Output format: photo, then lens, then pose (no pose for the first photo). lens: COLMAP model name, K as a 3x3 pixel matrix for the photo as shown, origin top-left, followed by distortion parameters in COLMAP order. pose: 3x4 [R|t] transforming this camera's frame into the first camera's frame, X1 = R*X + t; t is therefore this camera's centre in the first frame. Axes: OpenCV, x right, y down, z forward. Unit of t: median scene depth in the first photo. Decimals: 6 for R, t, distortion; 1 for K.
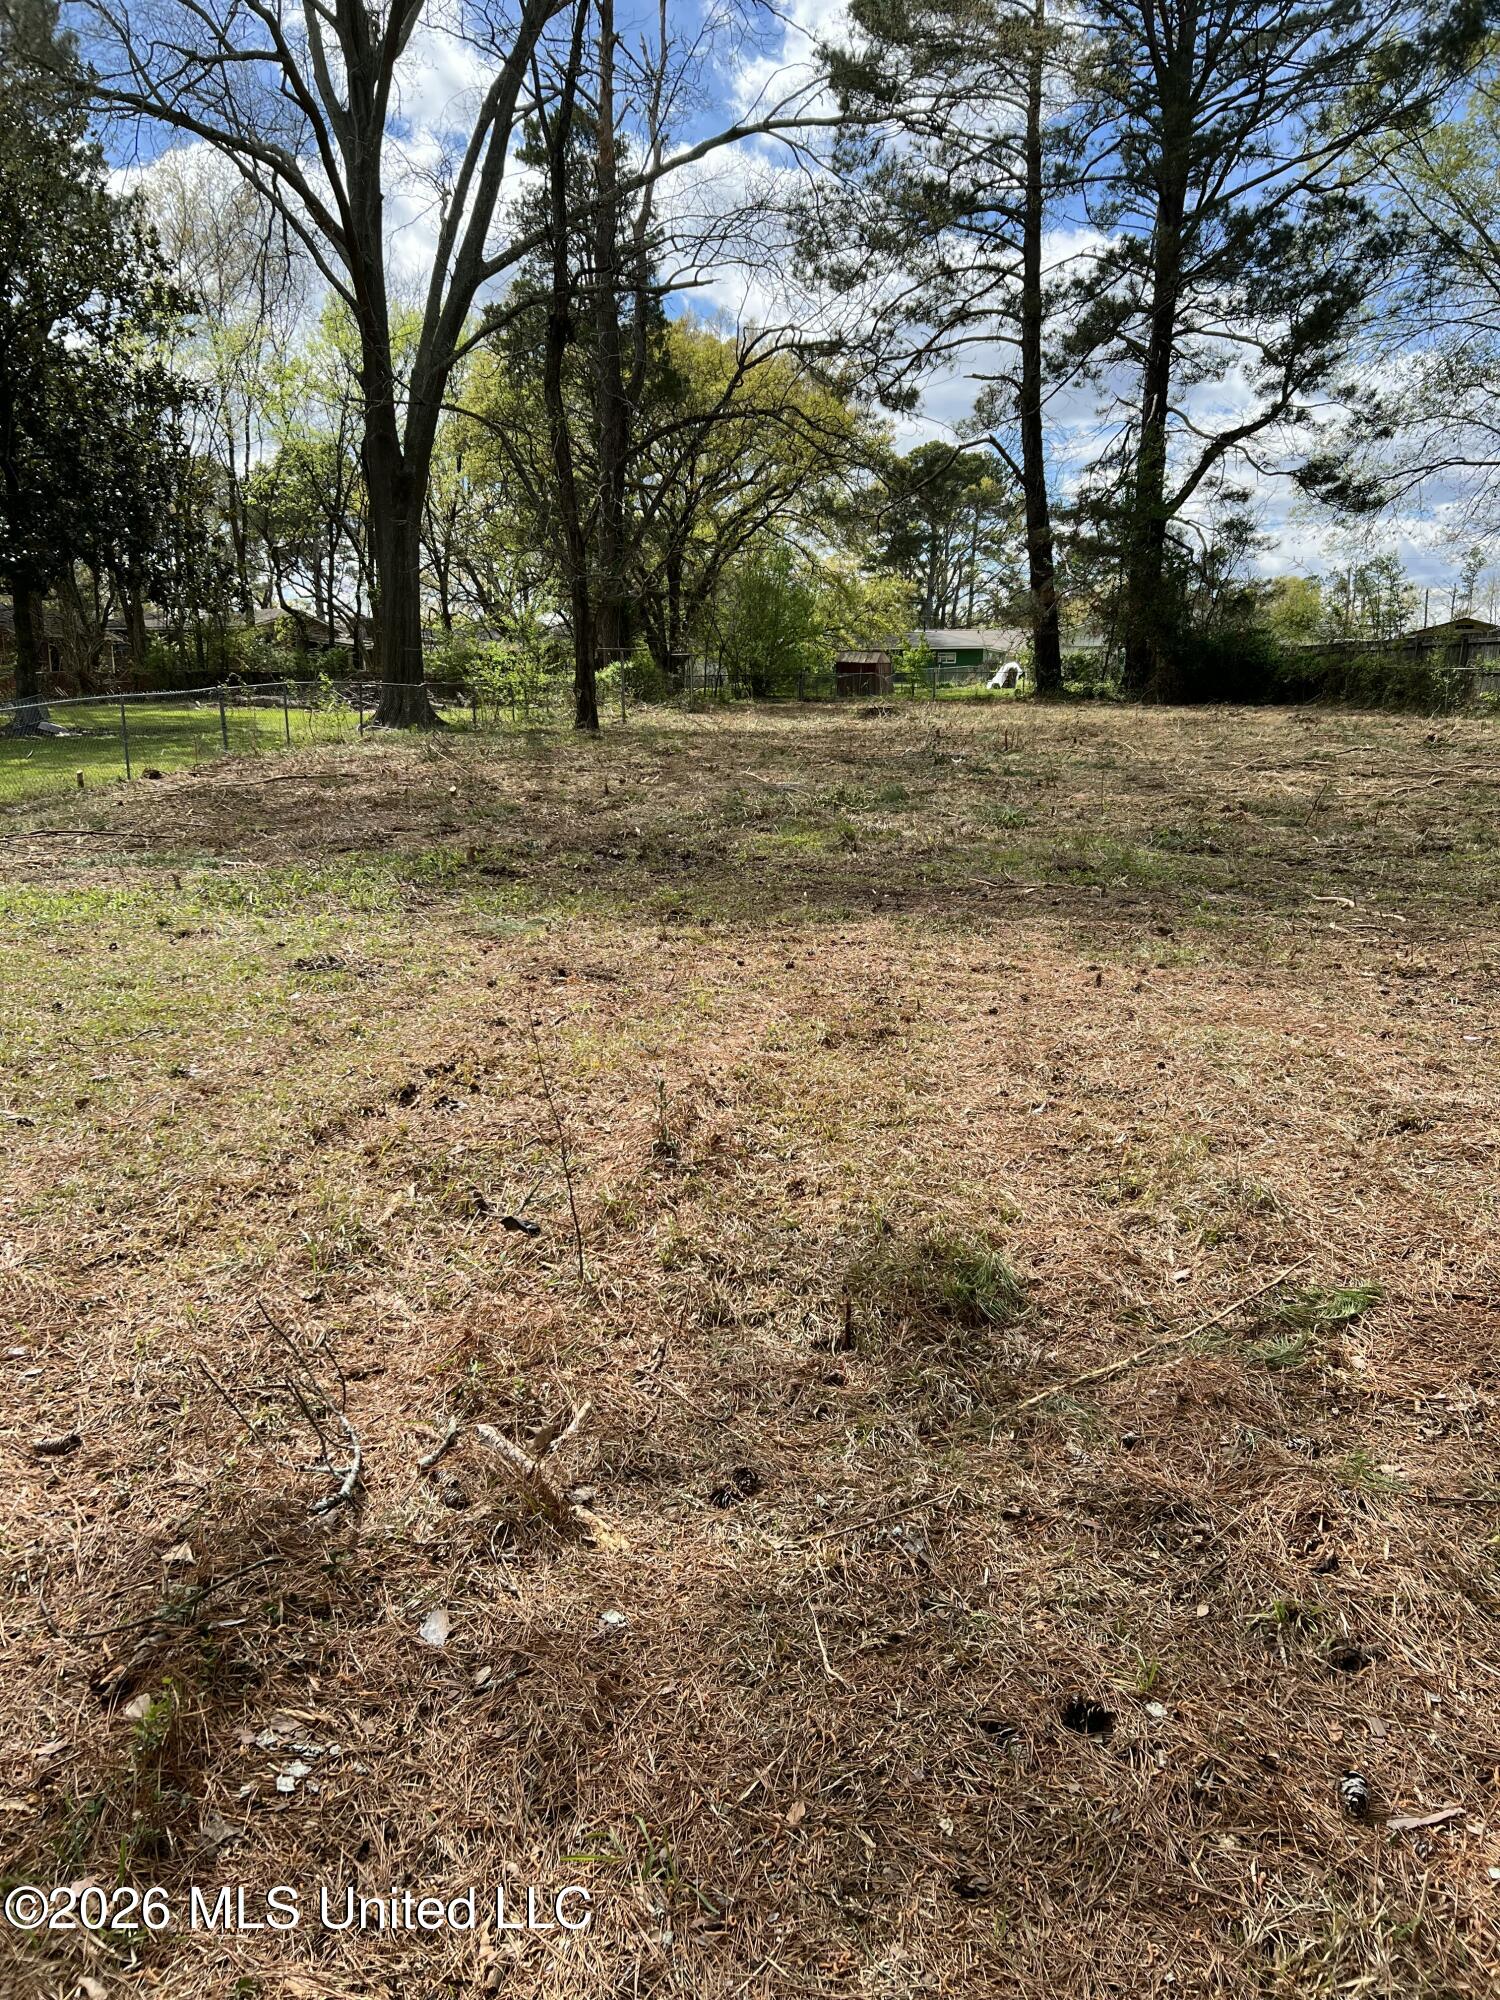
lens RADIAL K [[1501.3, 0, 744.8], [0, 1501.3, 990.9], [0, 0, 1]] dist [0.071217, -0.075548]
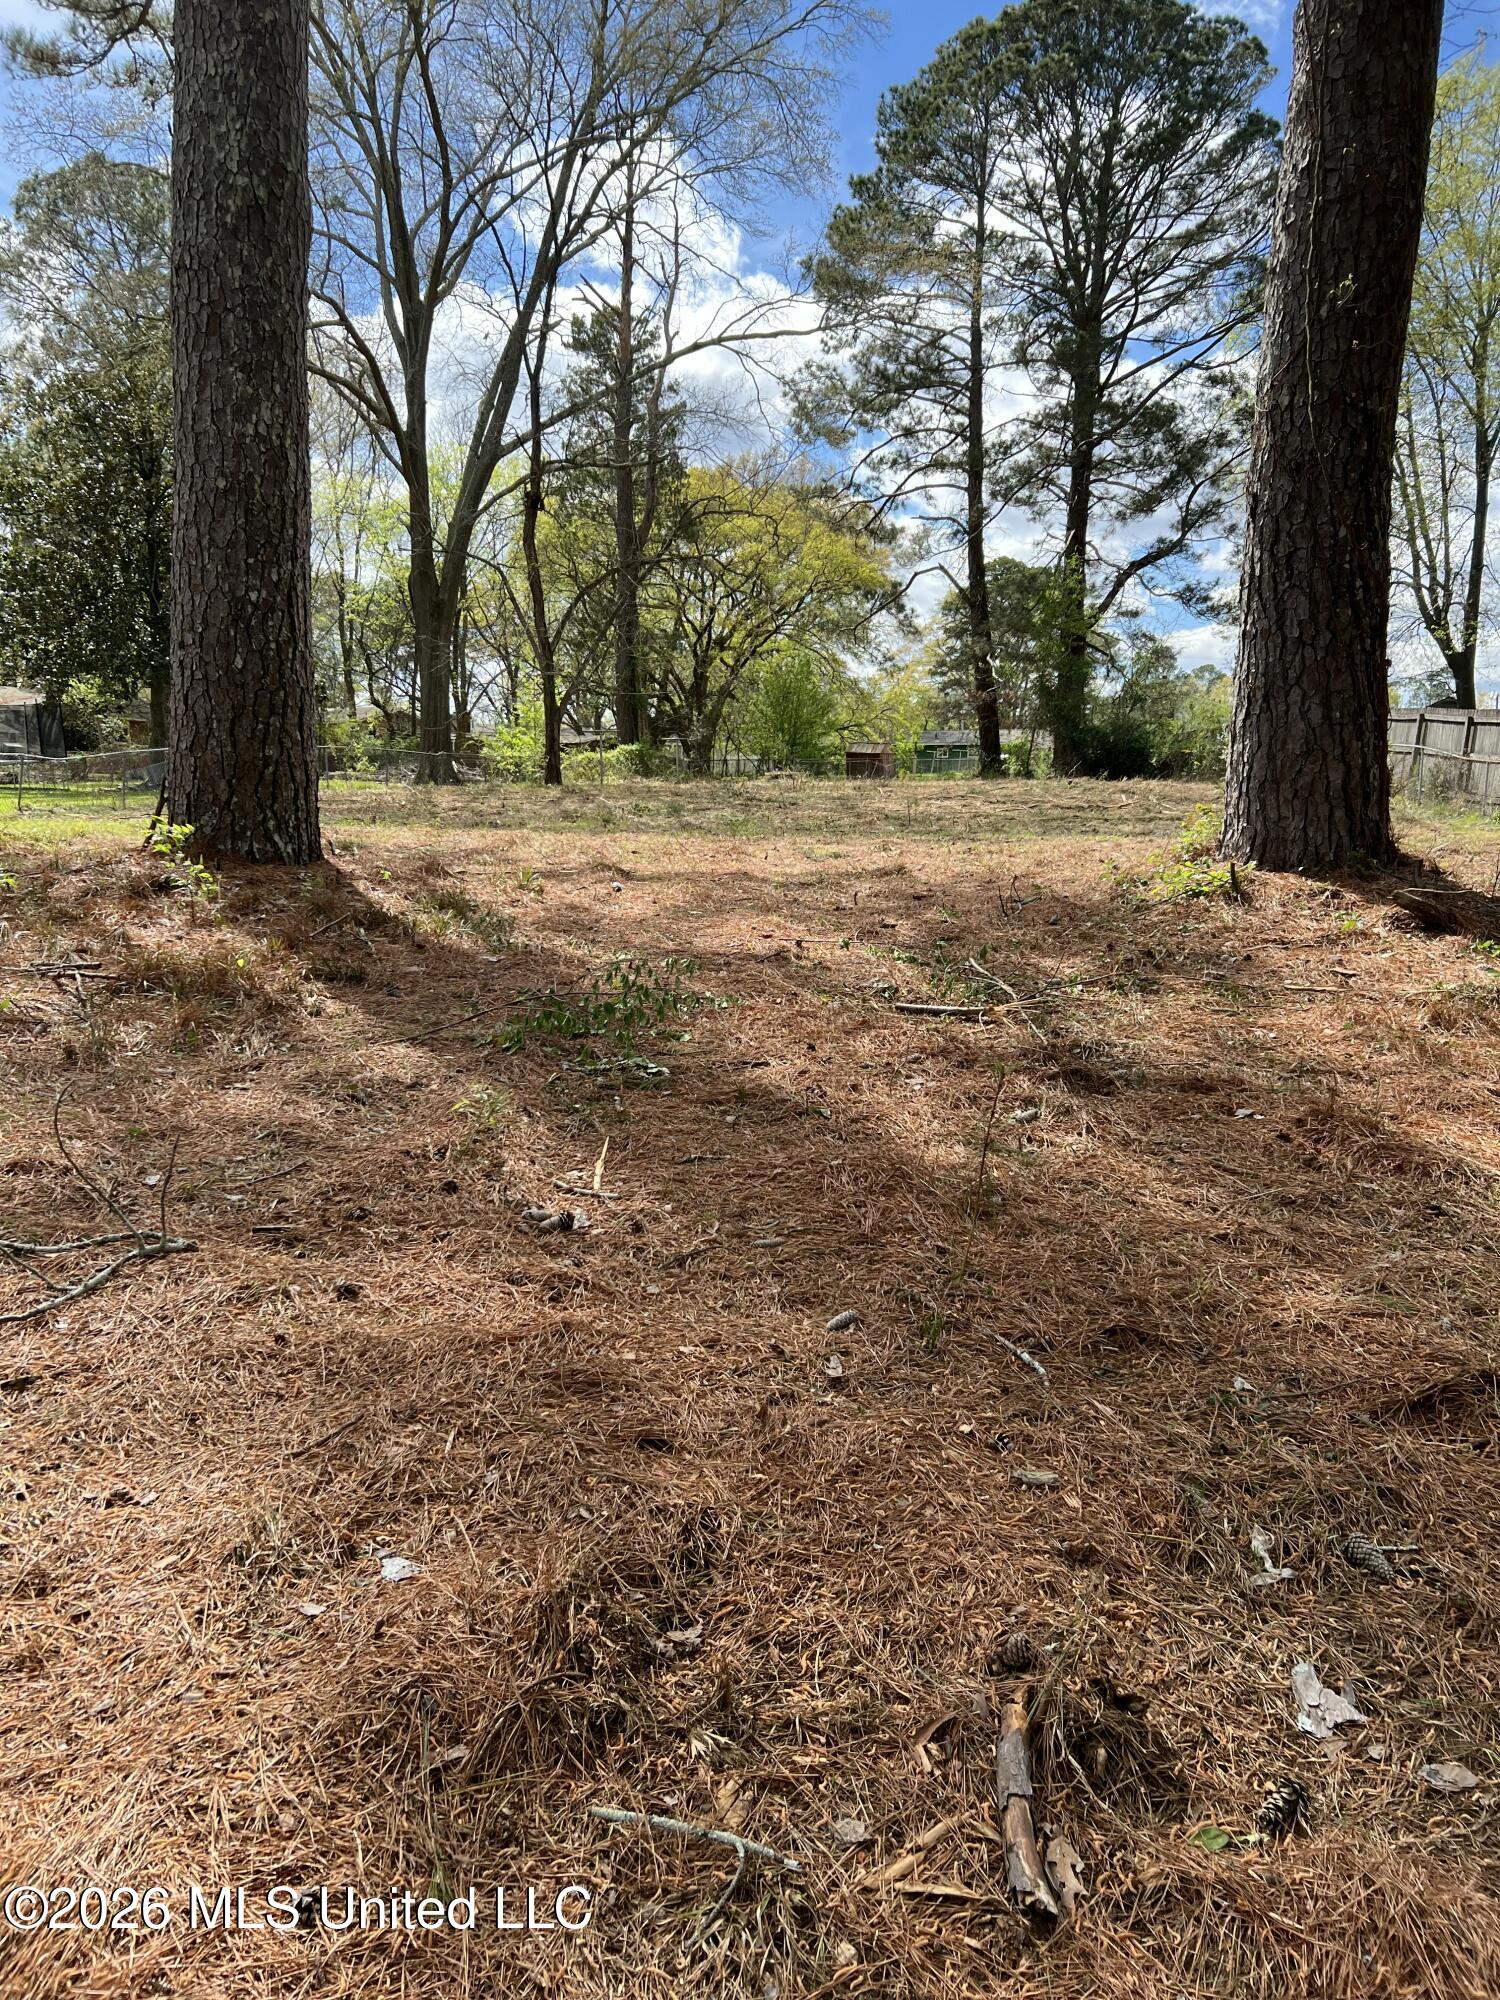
lens RADIAL K [[1510.9, 0, 750.0], [0, 1510.9, 1000.0], [0, 0, 1]] dist [0.027248, -0.021553]
pose [[0.997088, 0.016998, -0.074343, 0.102633], [-0.021497, 0.997958, -0.060144, 0.055895], [0.073169, 0.061567, 0.995417, -0.189005]]
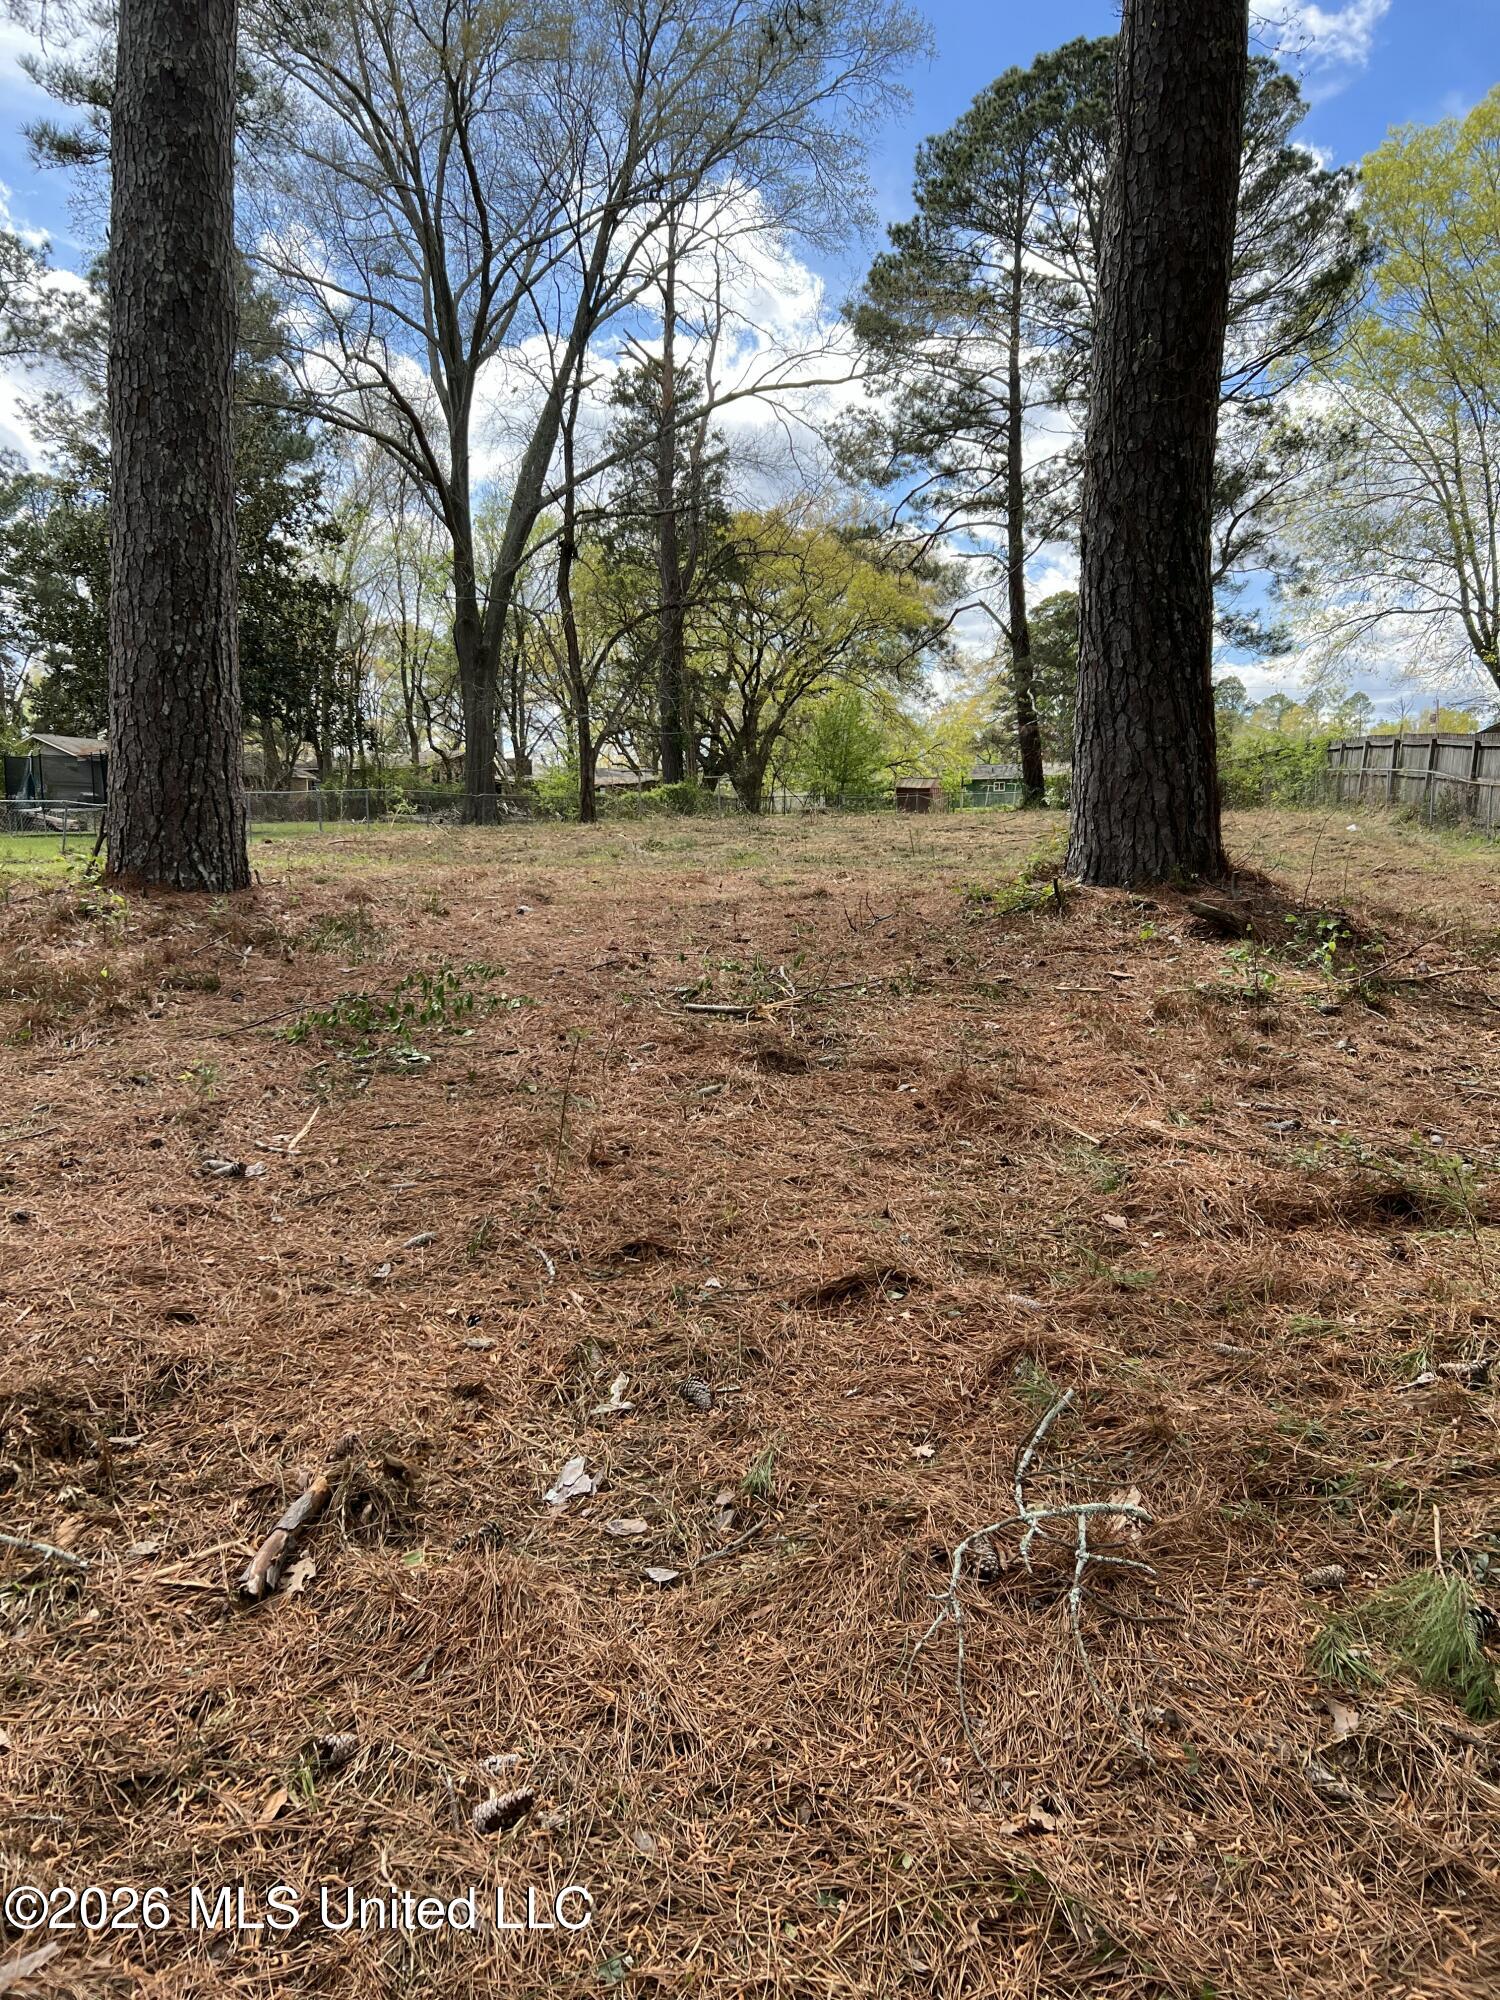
lens RADIAL K [[1510.9, 0, 750.0], [0, 1510.9, 1000.0], [0, 0, 1]] dist [0.027248, -0.021553]
pose [[0.992213, 0.005391, -0.124433, 0.126318], [-0.015968, 0.996324, -0.084161, 0.059234], [0.123522, 0.085493, 0.988652, -0.198746]]
